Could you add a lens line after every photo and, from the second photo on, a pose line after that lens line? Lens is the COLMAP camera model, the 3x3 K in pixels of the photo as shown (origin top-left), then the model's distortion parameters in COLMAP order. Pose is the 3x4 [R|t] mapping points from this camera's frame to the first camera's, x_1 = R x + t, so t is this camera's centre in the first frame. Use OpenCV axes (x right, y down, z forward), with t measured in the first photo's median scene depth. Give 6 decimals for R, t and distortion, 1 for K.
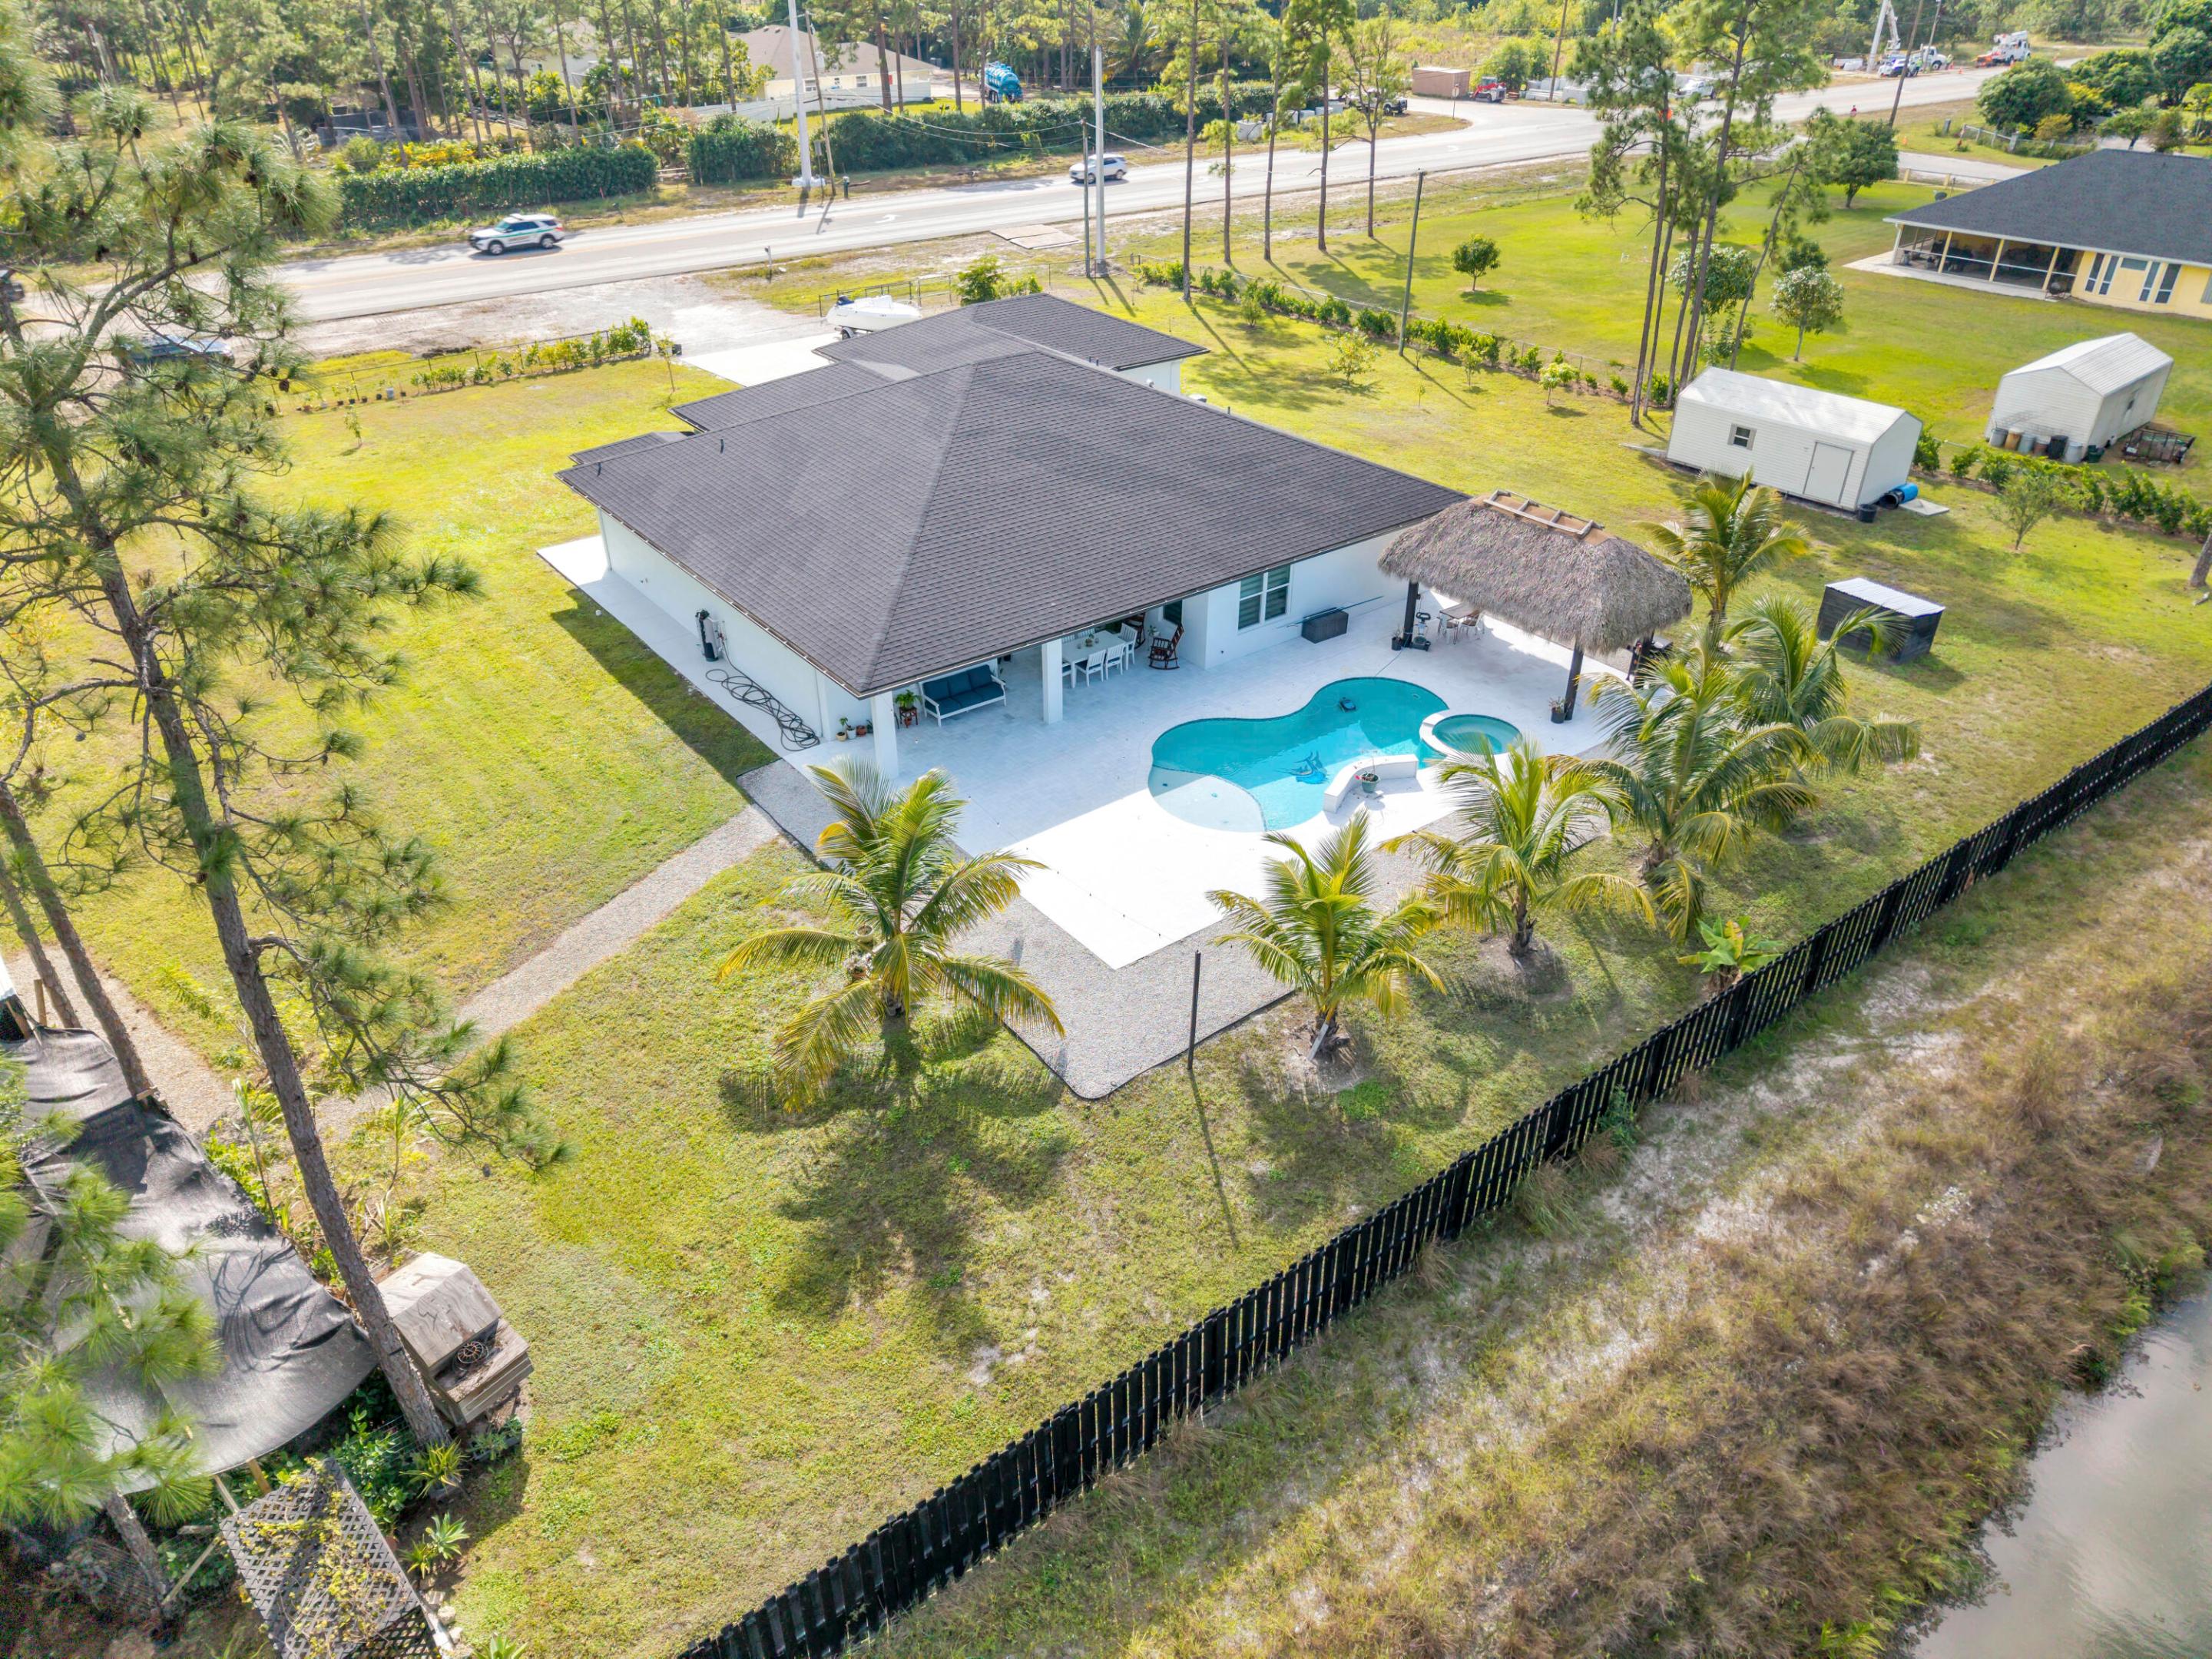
lens RADIAL K [[1509.9, 0, 1107.2], [0, 1509.9, 778.4], [0, 0, 1]] dist [-0.007255, -0.003073]
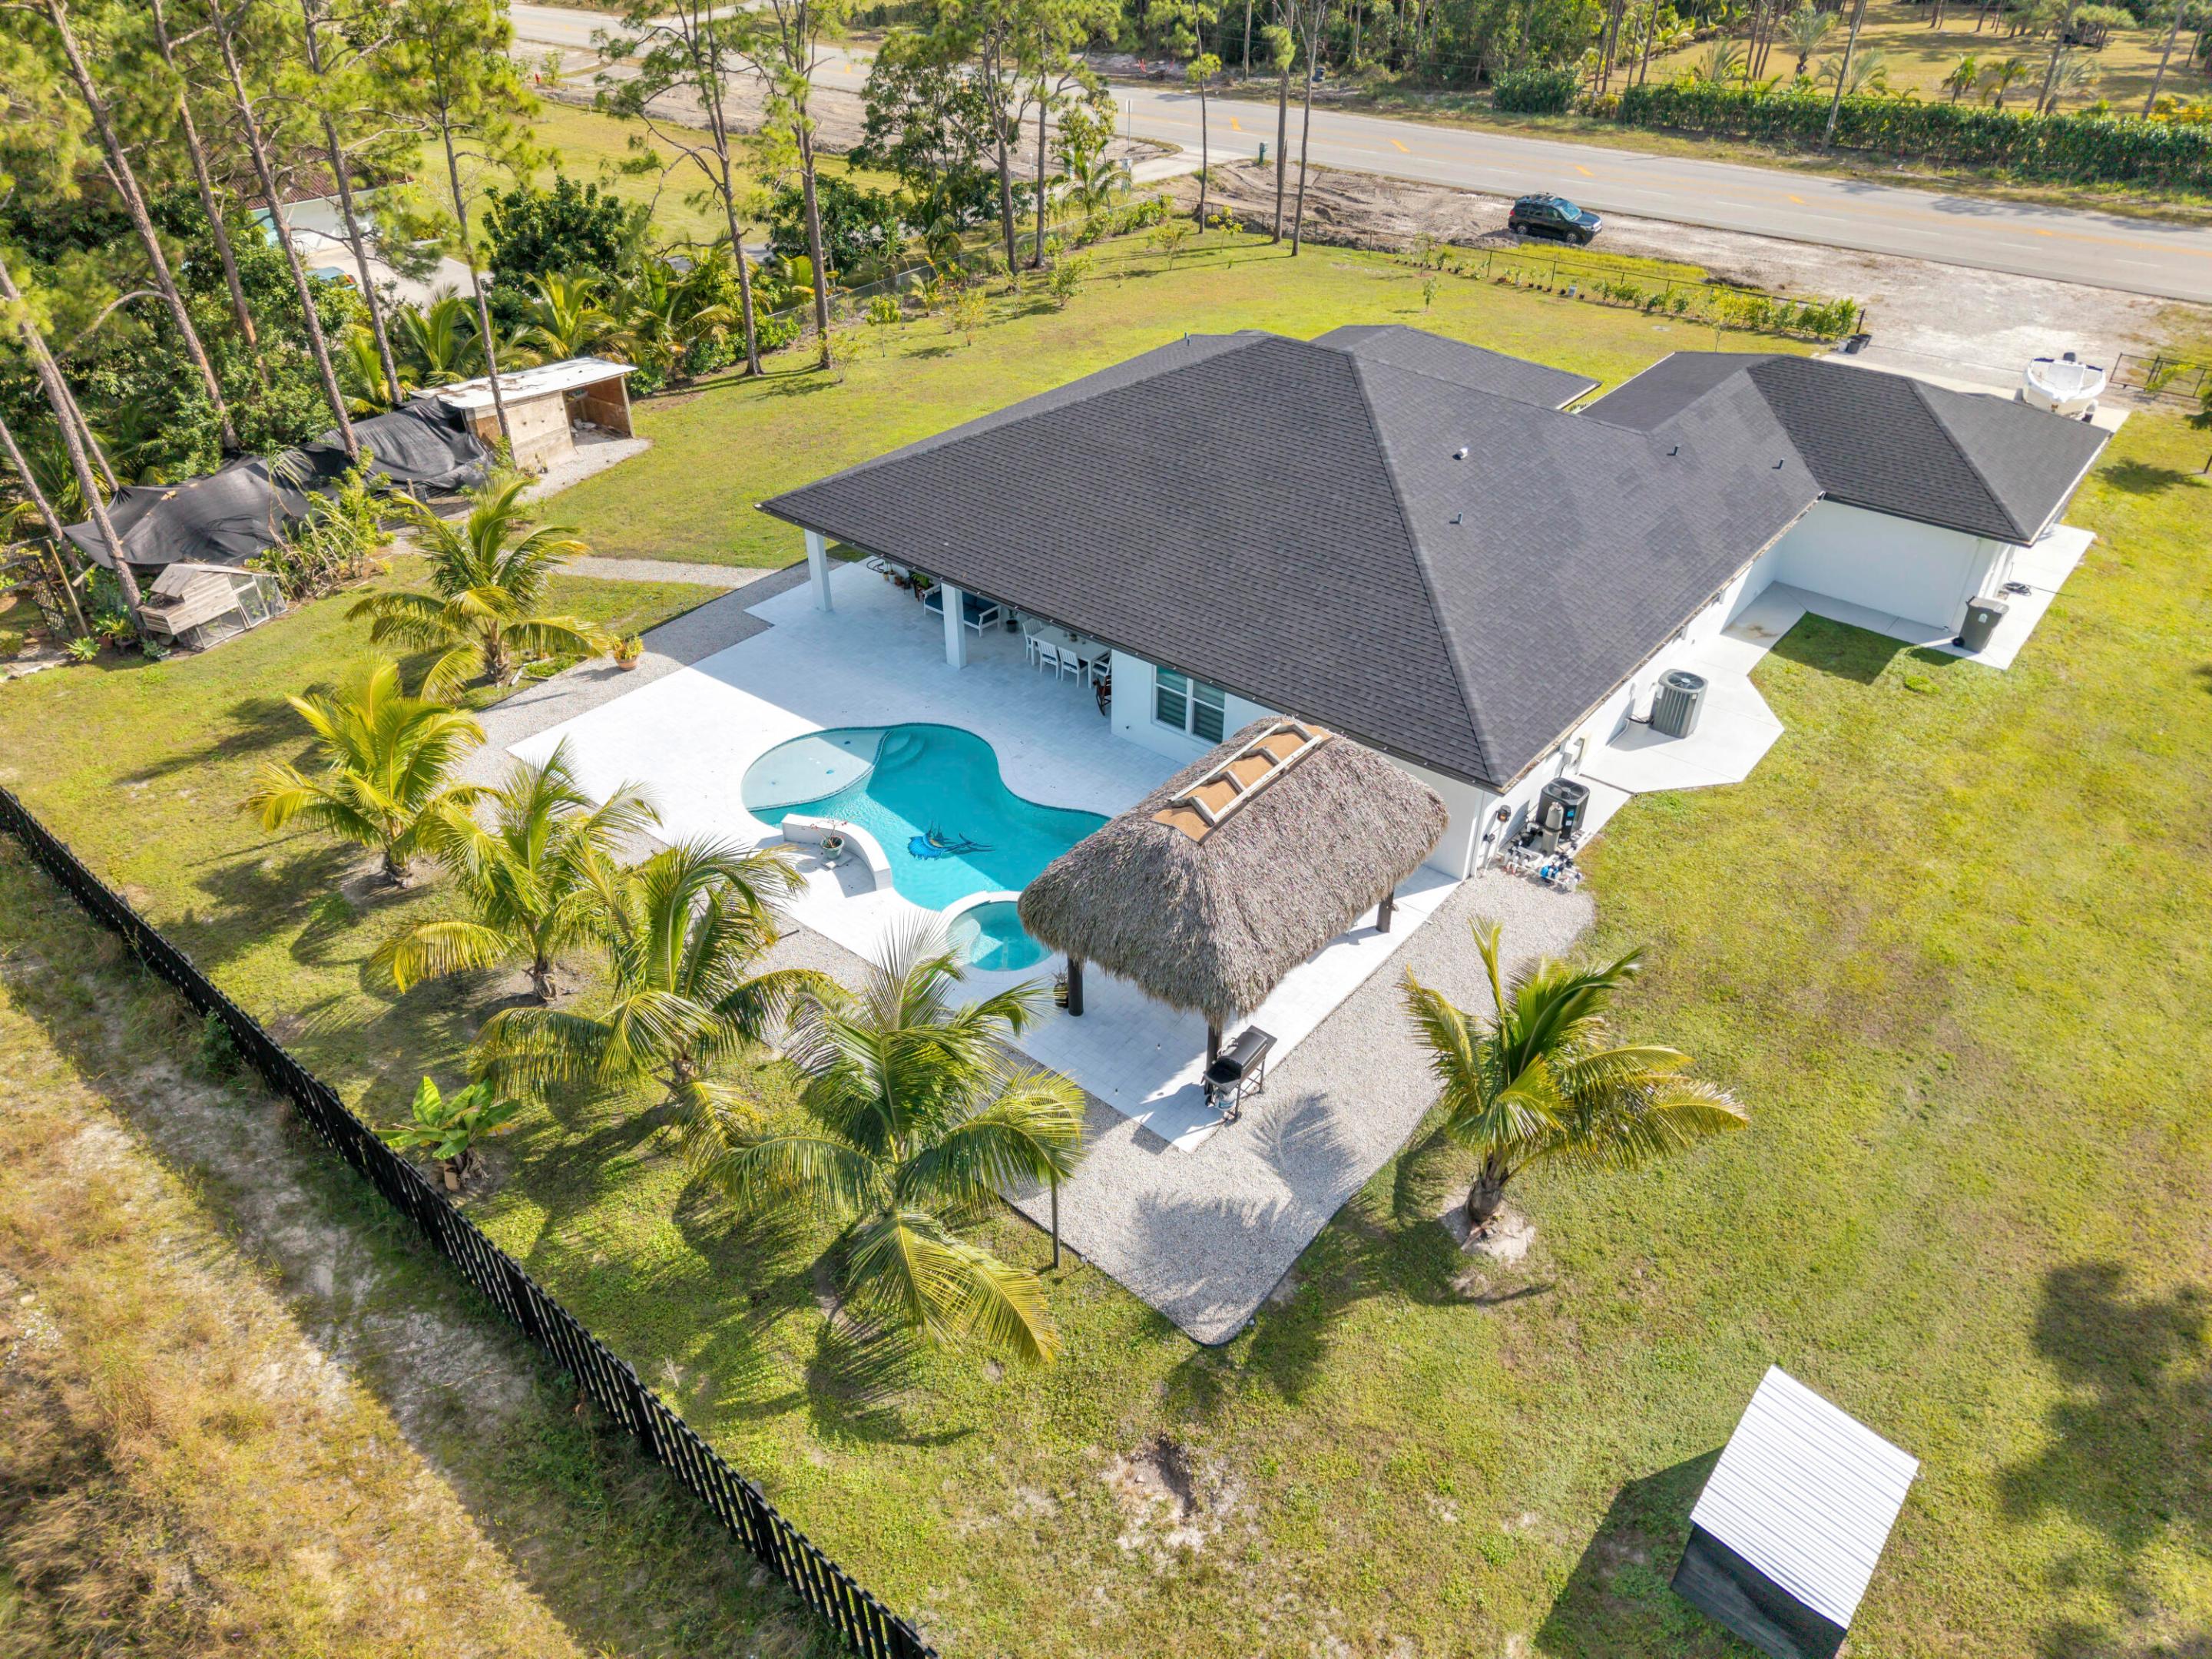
lens RADIAL K [[1509.9, 0, 1107.2], [0, 1509.9, 778.4], [0, 0, 1]] dist [-0.007255, -0.003073]
pose [[0.231415, 0.528722, -0.816640, 0.791608], [-0.489977, 0.788530, 0.371676, -0.376853], [0.840458, 0.314123, 0.441539, 0.659509]]
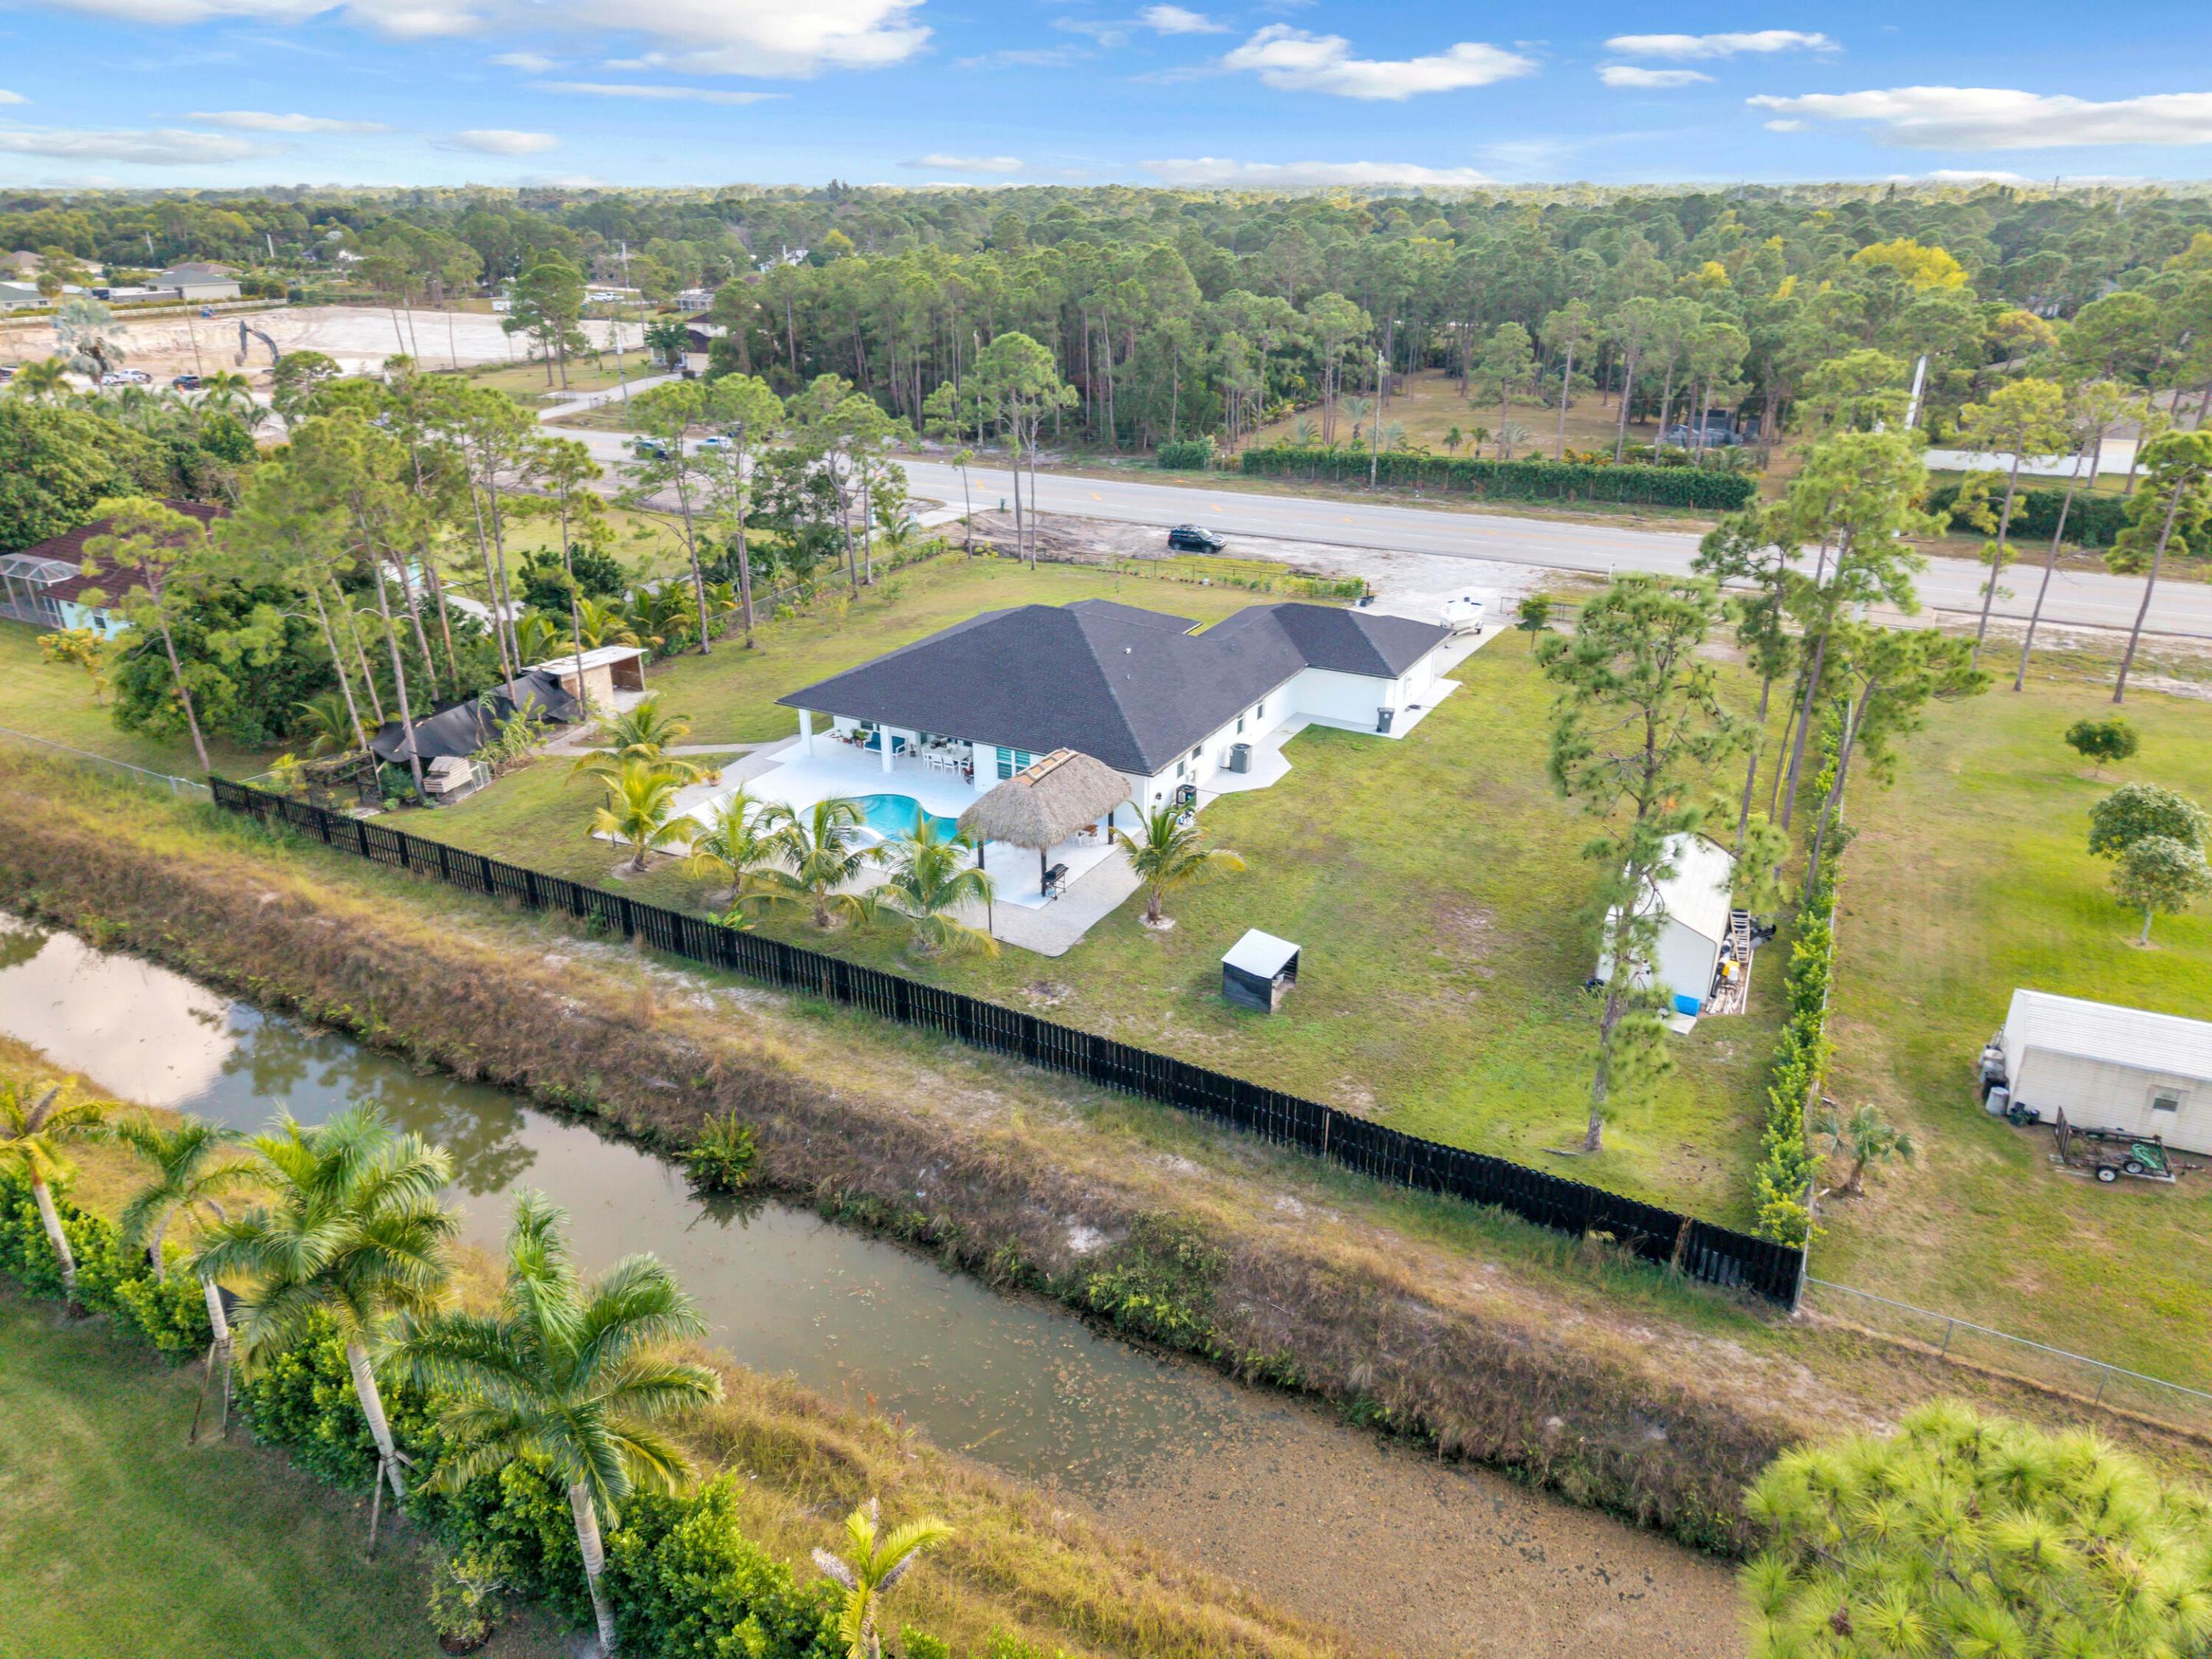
lens RADIAL K [[1499.6, 0, 1113.4], [0, 1499.6, 753.9], [0, 0, 1]] dist [0.002468, 0.001419]
pose [[0.406794, 0.318975, -0.856022, 1.637232], [-0.457299, 0.882301, 0.111452, -0.385542], [0.790820, 0.346120, 0.504782, 0.258157]]
